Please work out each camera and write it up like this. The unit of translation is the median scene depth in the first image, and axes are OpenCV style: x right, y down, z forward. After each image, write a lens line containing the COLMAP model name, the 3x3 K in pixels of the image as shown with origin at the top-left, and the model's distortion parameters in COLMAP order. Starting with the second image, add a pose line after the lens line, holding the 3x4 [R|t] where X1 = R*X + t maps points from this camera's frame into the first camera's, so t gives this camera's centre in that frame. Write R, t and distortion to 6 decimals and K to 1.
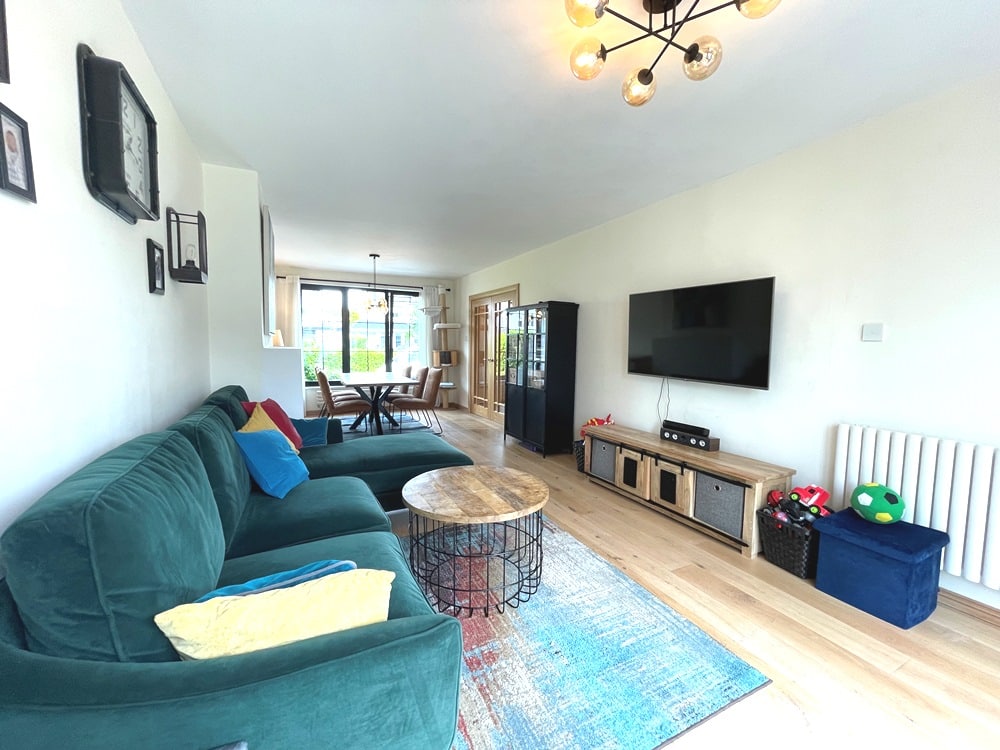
lens RADIAL K [[405.2, 0, 498.1], [0, 405.2, 372.0], [0, 0, 1]] dist [-0.001935, 0.000714]
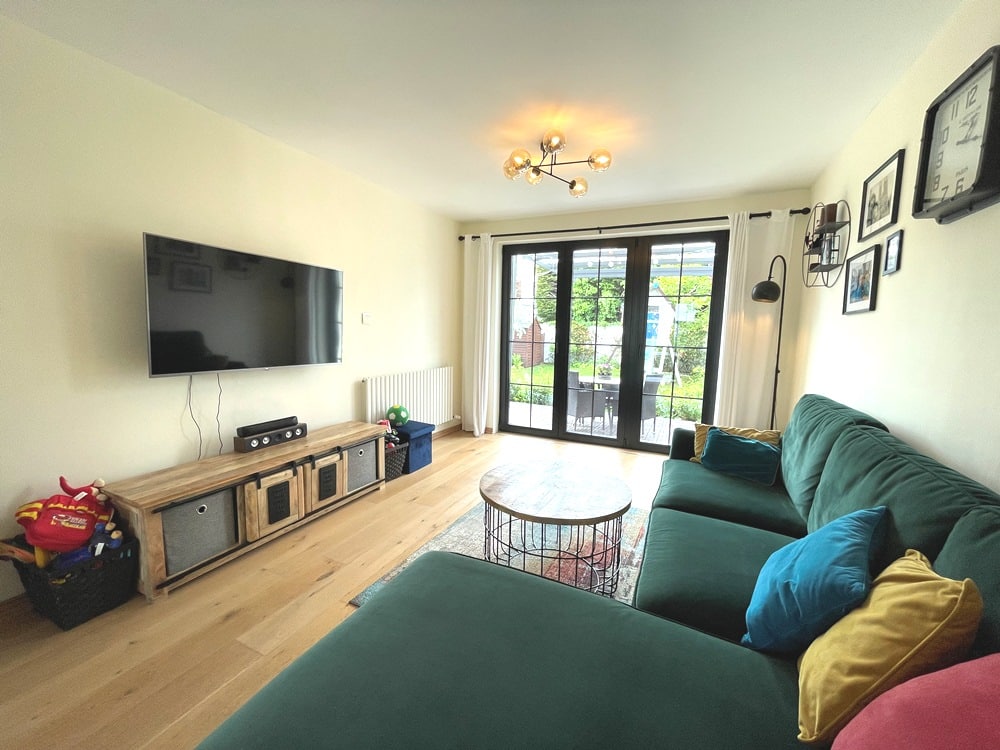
lens RADIAL K [[405.2, 0, 497.6], [0, 405.2, 374.4], [0, 0, 1]] dist [-0.001935, 0.000714]
pose [[-0.609123, -0.106243, 0.785927, -0.504437], [0.035313, 0.986370, 0.160708, -0.090489], [-0.792289, 0.125645, -0.597069, 1.191565]]
